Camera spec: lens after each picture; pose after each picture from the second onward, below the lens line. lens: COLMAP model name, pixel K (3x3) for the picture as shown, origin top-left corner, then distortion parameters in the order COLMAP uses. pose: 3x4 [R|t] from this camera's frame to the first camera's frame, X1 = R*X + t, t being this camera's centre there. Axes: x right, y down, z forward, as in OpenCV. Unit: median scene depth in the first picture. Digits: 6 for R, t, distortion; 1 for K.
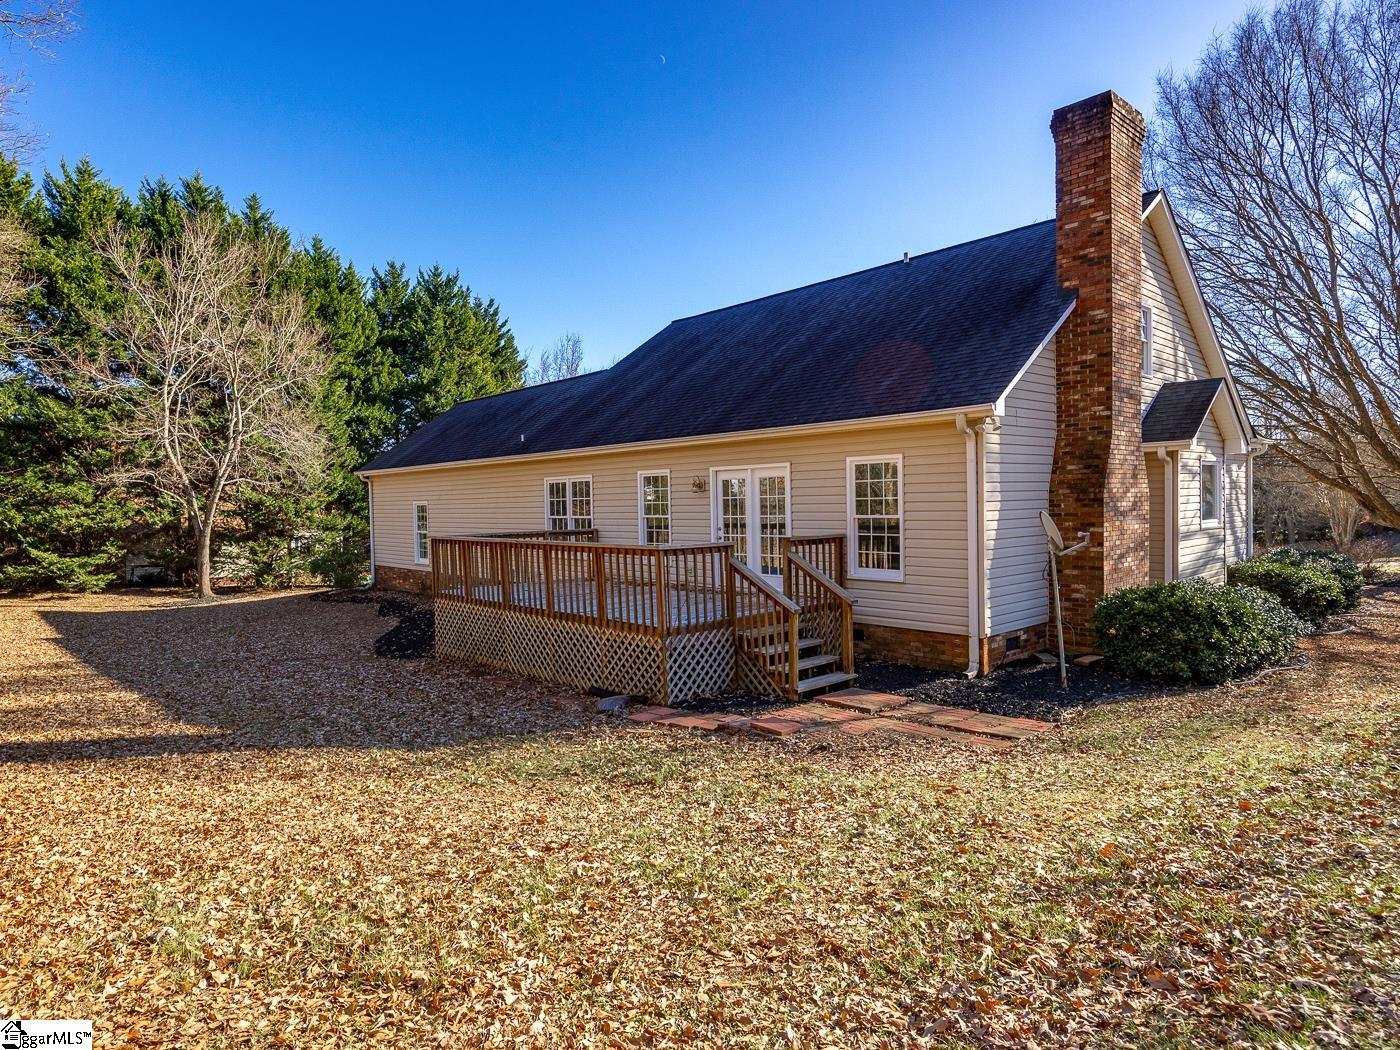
lens RADIAL K [[739.4, 0, 700.0], [0, 739.4, 525.0], [0, 0, 1]] dist [-0.001566, 0.000077]
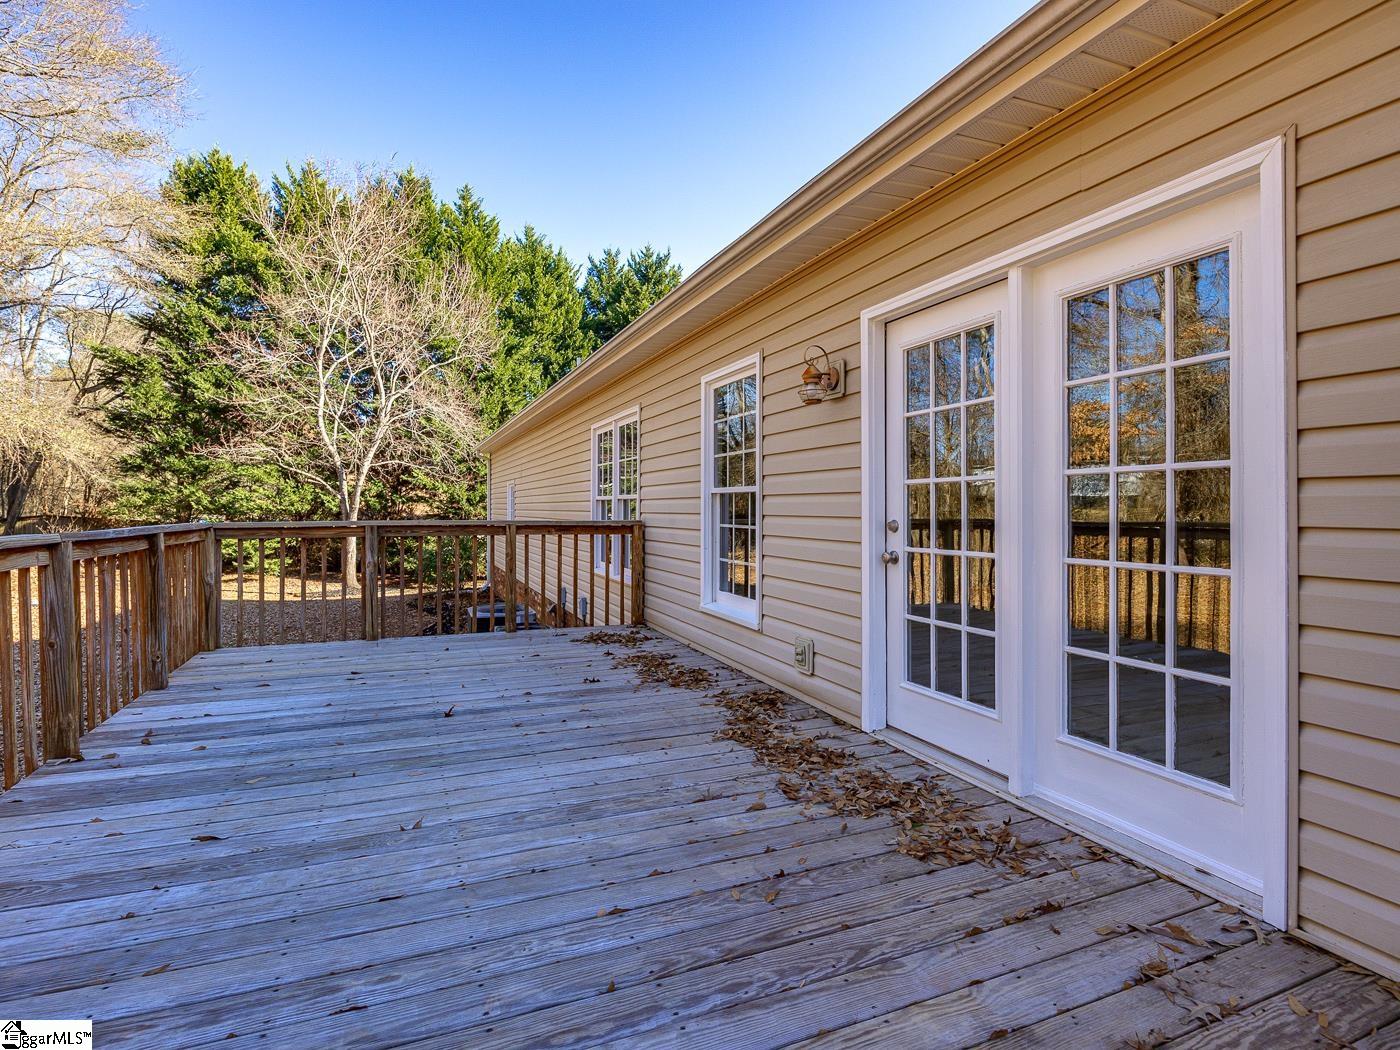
lens RADIAL K [[685.3, 0, 665.8], [0, 685.3, 506.7], [0, 0, 1]] dist [-0.000857, -0.000068]
pose [[0.920568, 0.017518, -0.390188, 0.017689], [-0.027807, 0.999398, -0.020736, 0.002167], [0.389590, 0.029939, 0.920502, 0.261067]]
